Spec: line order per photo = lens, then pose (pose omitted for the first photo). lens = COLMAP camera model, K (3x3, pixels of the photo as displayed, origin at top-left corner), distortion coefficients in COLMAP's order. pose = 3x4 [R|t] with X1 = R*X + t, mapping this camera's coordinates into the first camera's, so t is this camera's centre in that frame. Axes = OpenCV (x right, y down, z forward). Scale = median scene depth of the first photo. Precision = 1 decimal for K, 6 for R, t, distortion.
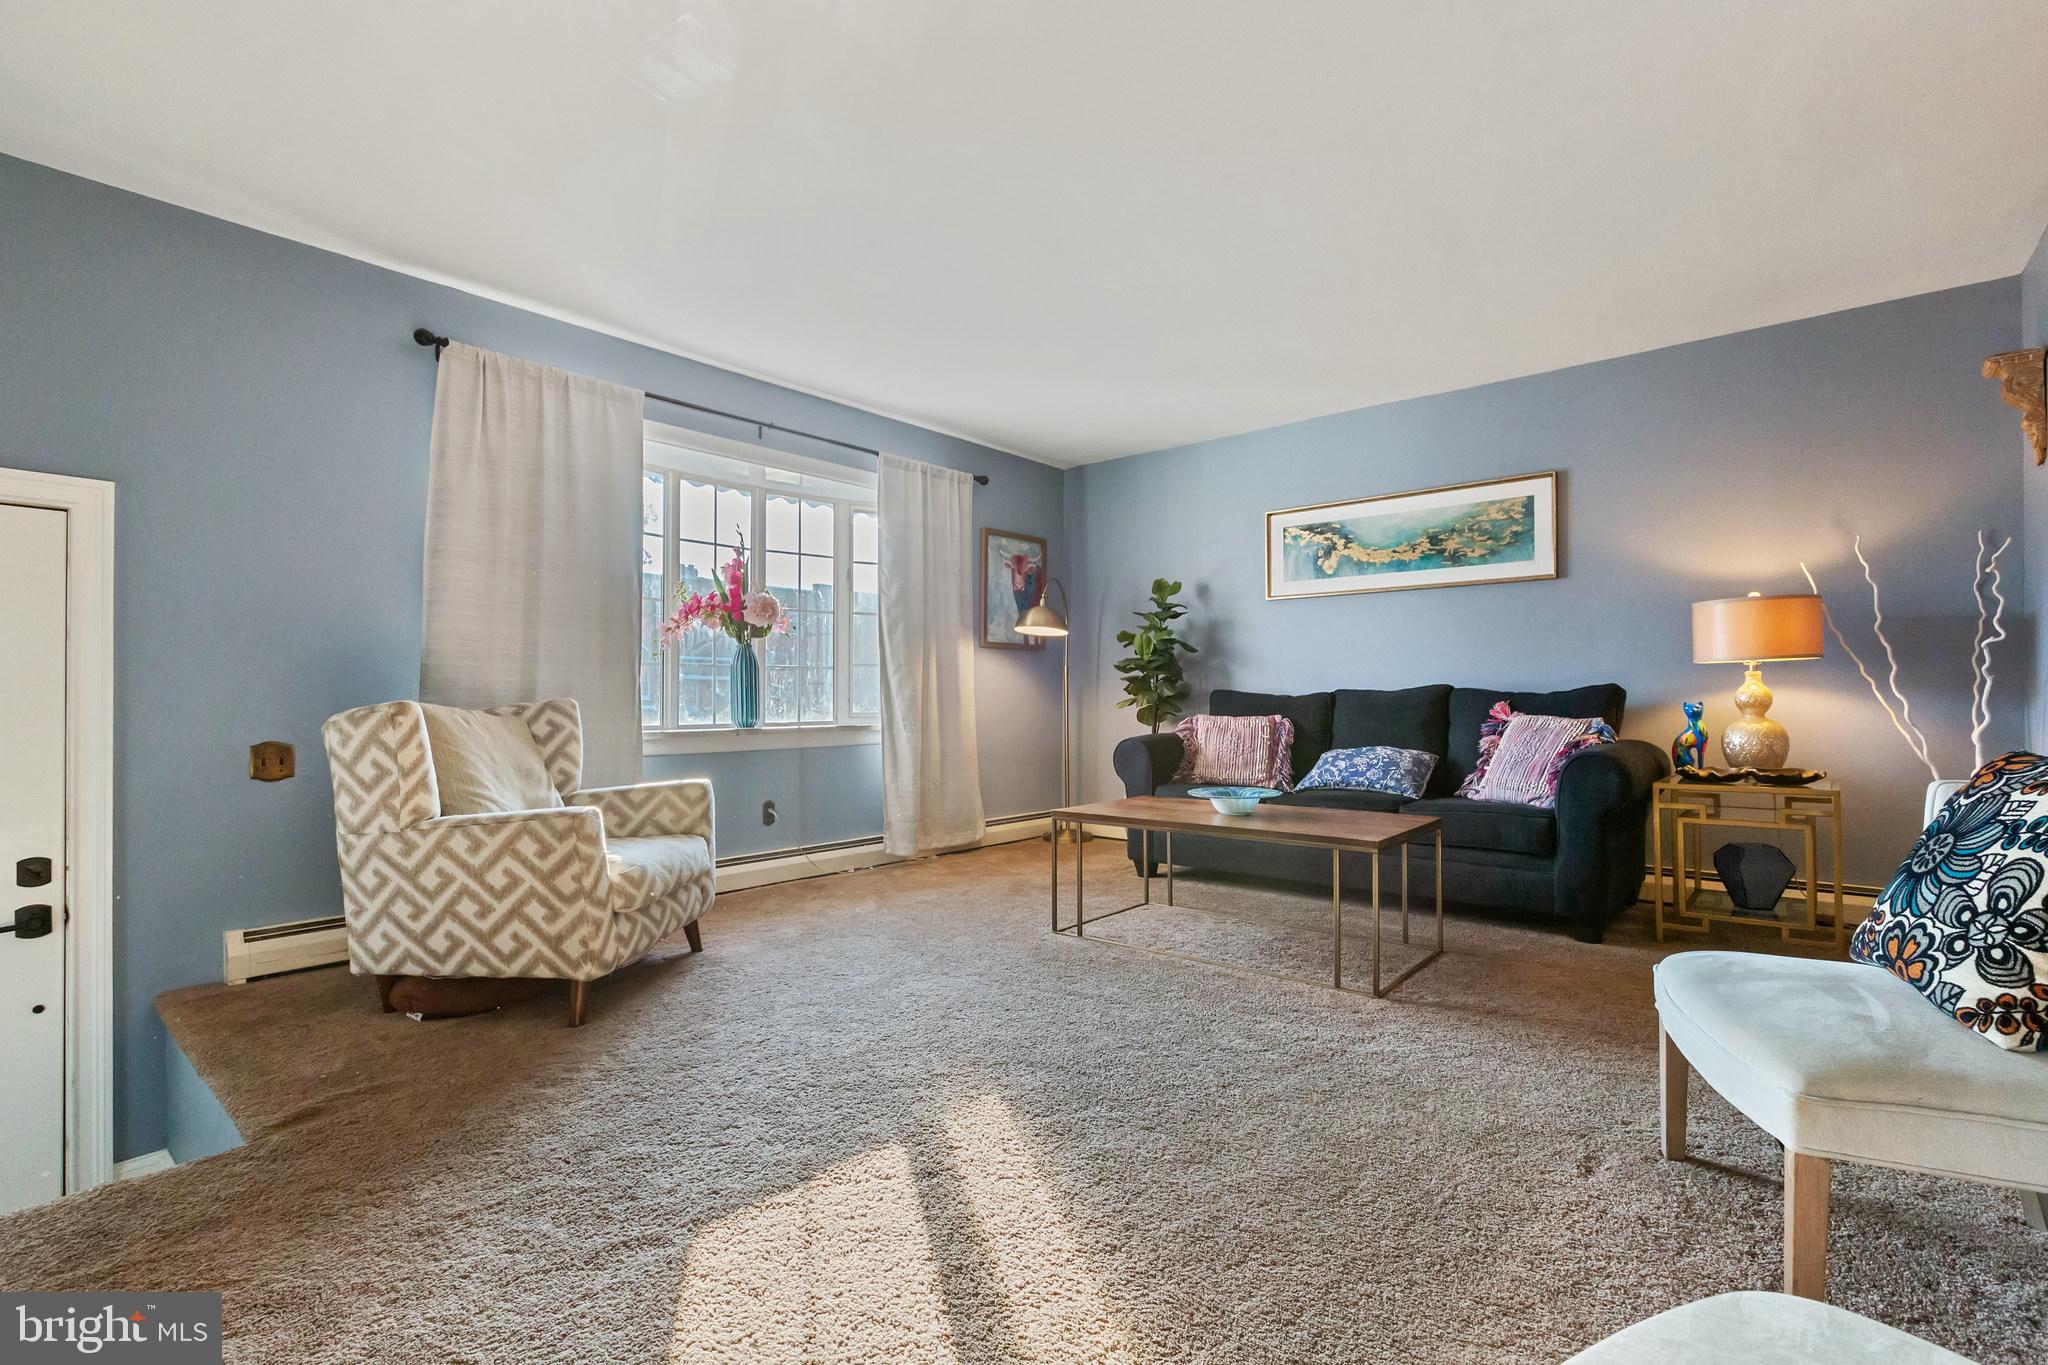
lens RADIAL K [[921.8, 0, 1022.6], [0, 921.8, 699.0], [0, 0, 1]] dist [0.010665, -0.008433]
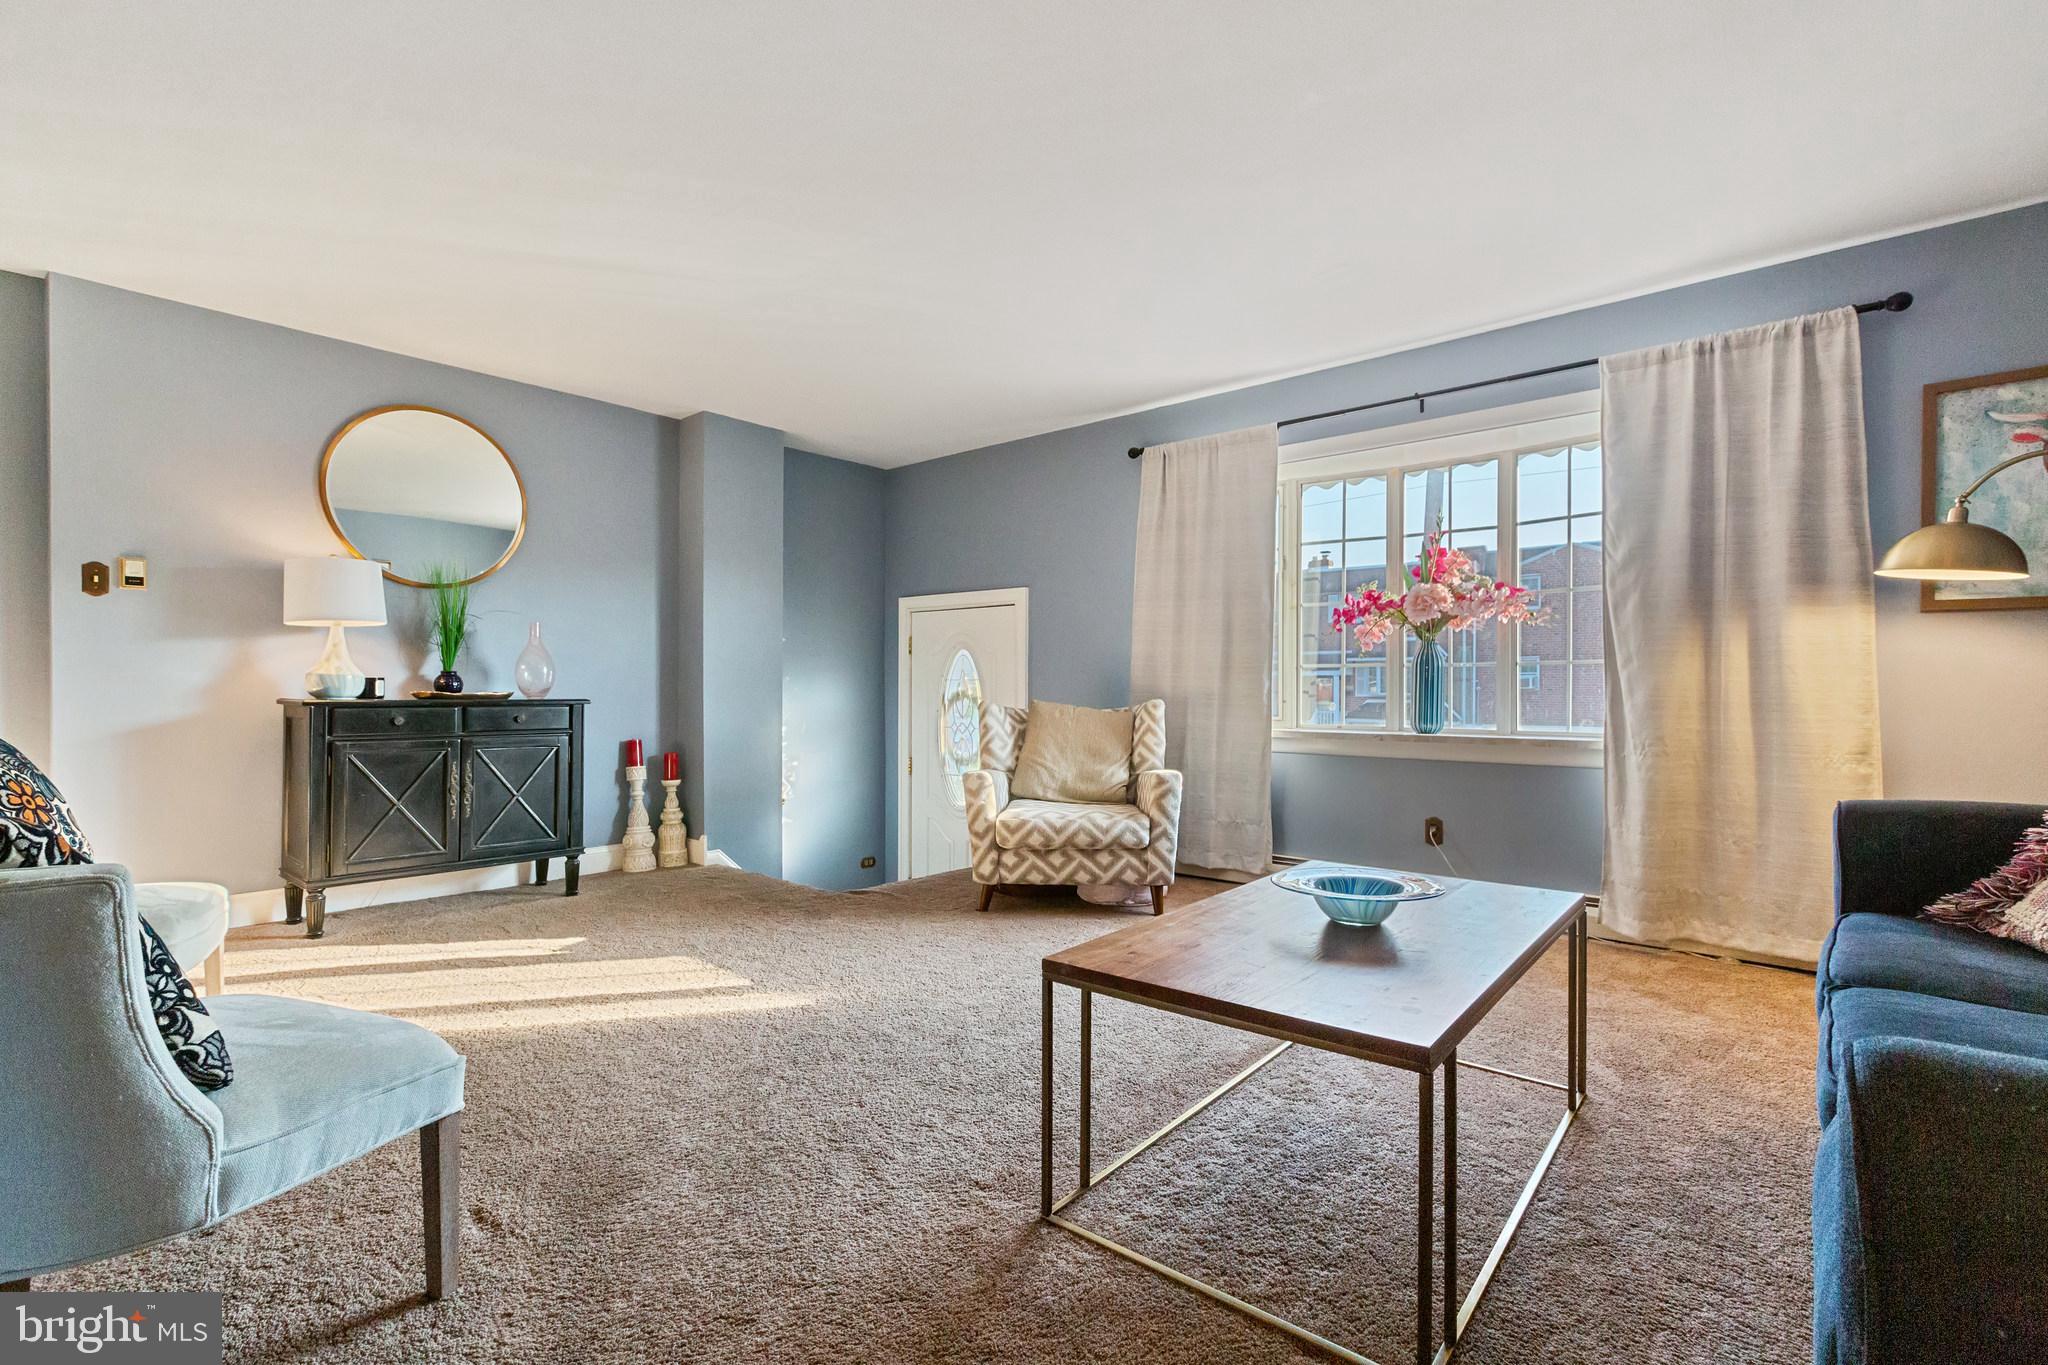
lens RADIAL K [[921.8, 0, 1022.6], [0, 921.8, 699.0], [0, 0, 1]] dist [0.010665, -0.008433]
pose [[0.023675, 0.008602, -0.999683, 0.597304], [-0.005300, 0.999950, 0.008478, -0.009402], [0.999706, 0.005098, 0.023720, 0.583564]]
